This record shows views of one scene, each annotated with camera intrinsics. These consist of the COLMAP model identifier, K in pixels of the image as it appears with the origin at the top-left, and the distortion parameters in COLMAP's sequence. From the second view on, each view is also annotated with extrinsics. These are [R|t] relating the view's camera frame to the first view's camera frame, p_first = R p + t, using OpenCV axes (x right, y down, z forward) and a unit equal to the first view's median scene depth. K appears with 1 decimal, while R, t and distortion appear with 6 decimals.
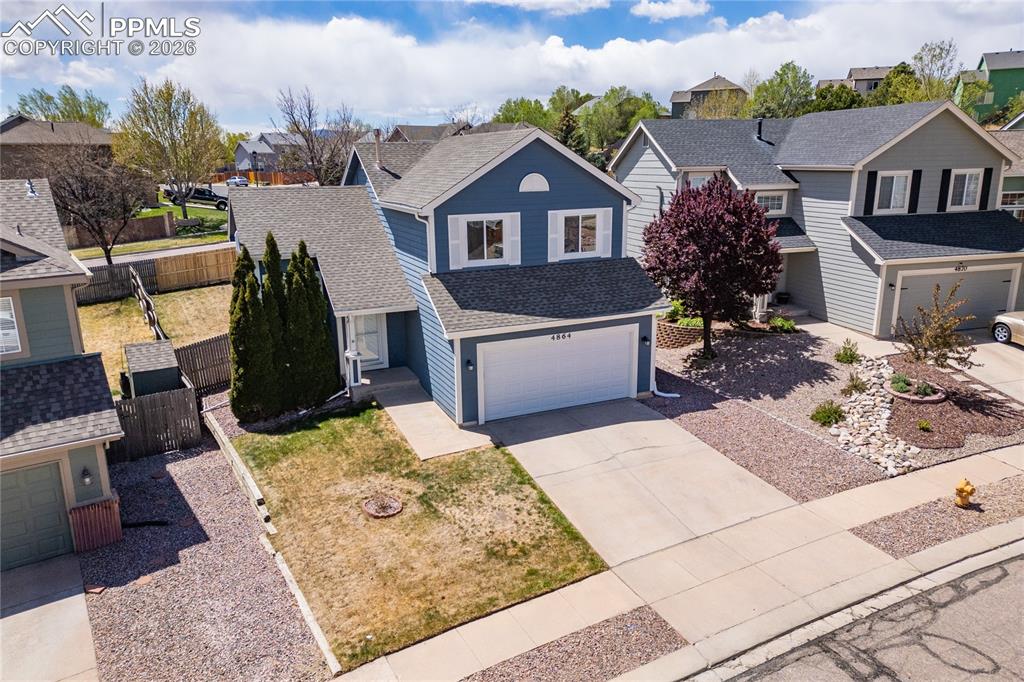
lens RADIAL K [[709.9, 0, 512.0], [0, 709.9, 341.0], [0, 0, 1]] dist [0.092165, -0.088279]
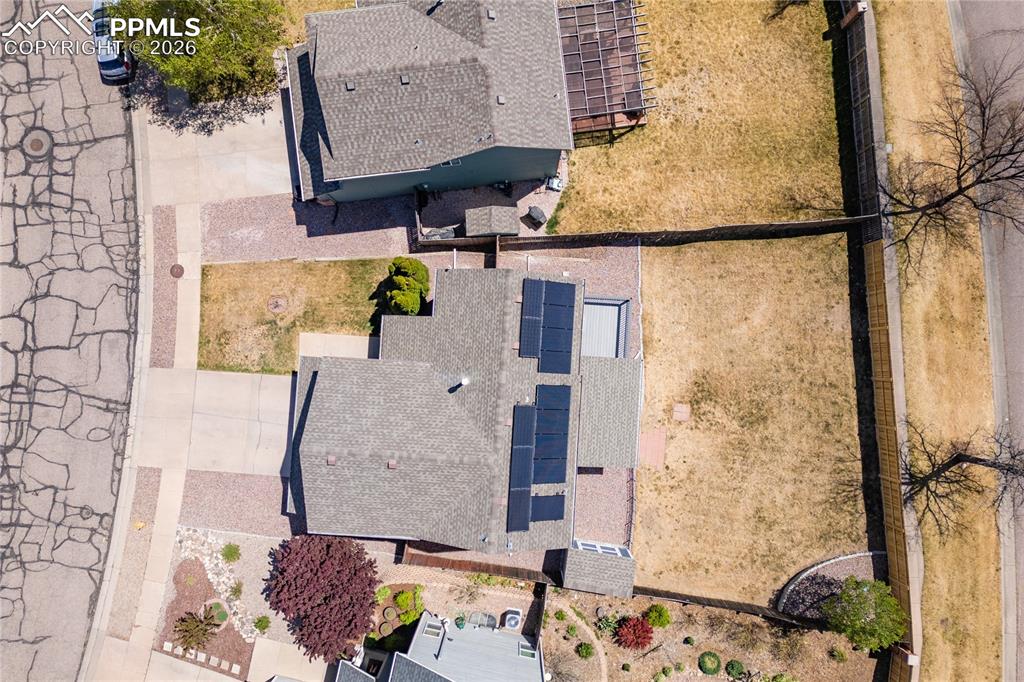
lens RADIAL K [[709.9, 0, 512.0], [0, 709.9, 341.0], [0, 0, 1]] dist [0.092165, -0.088279]
pose [[-0.474208, 0.880369, -0.008756, -0.330934], [-0.199248, -0.097626, 0.975074, -1.712217], [0.857570, 0.464133, 0.221707, 0.958355]]
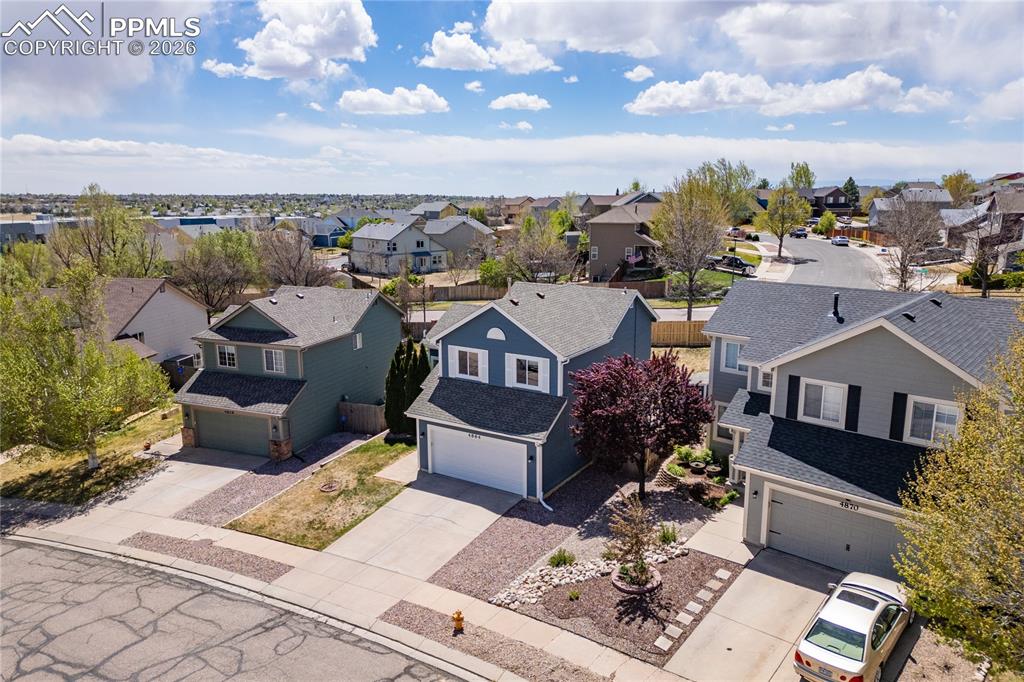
lens RADIAL K [[709.9, 0, 512.0], [0, 709.9, 341.0], [0, 0, 1]] dist [0.092165, -0.088279]
pose [[0.547511, 0.184561, -0.816192, 1.333275], [-0.207946, 0.974787, 0.080930, -0.348878], [0.810549, 0.125414, 0.572085, 0.174845]]
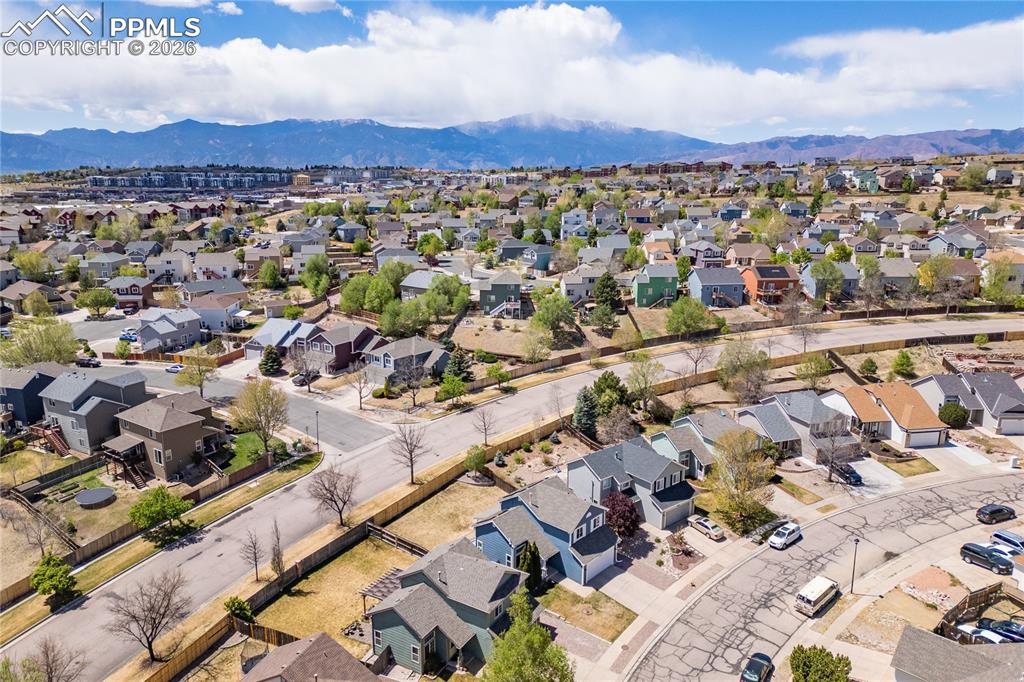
lens RADIAL K [[724.9, 0, 514.6], [0, 724.9, 322.6], [0, 0, 1]] dist [0.022228, -0.005367]
pose [[0.913608, -0.065155, 0.401342, -1.878324], [0.080619, 0.996508, -0.021744, -1.231586], [-0.398523, 0.052222, 0.915670, -2.516788]]
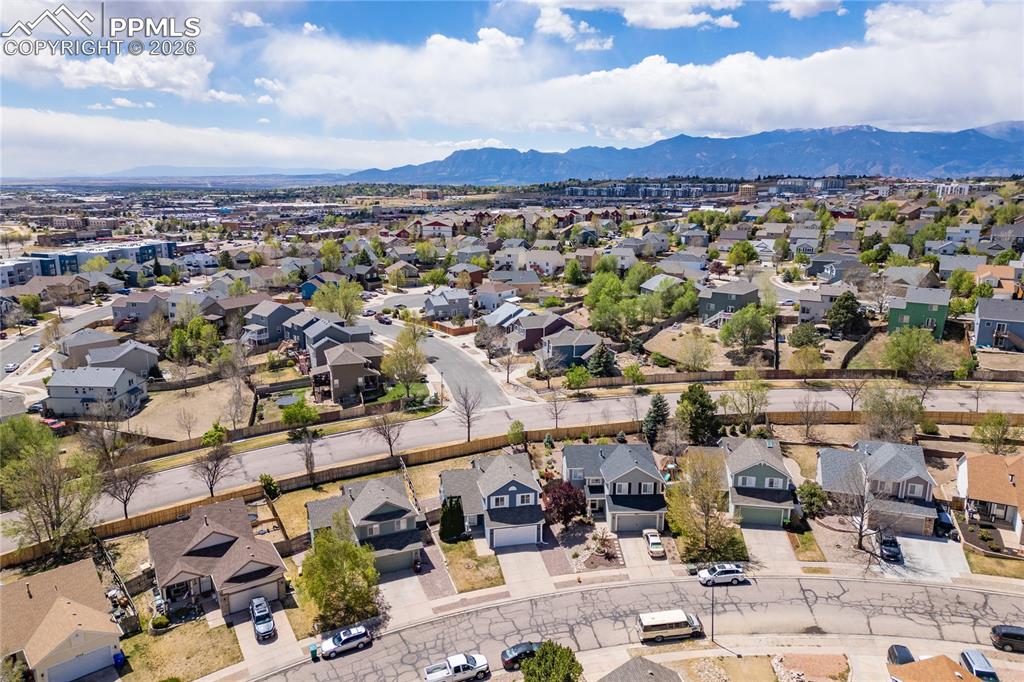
lens RADIAL K [[709.9, 0, 512.0], [0, 709.9, 341.0], [0, 0, 1]] dist [0.092165, -0.088279]
pose [[0.976961, 0.067580, -0.202433, 0.834313], [-0.071663, 0.997345, -0.012902, -1.056687], [0.201024, 0.027112, 0.979211, -3.168006]]
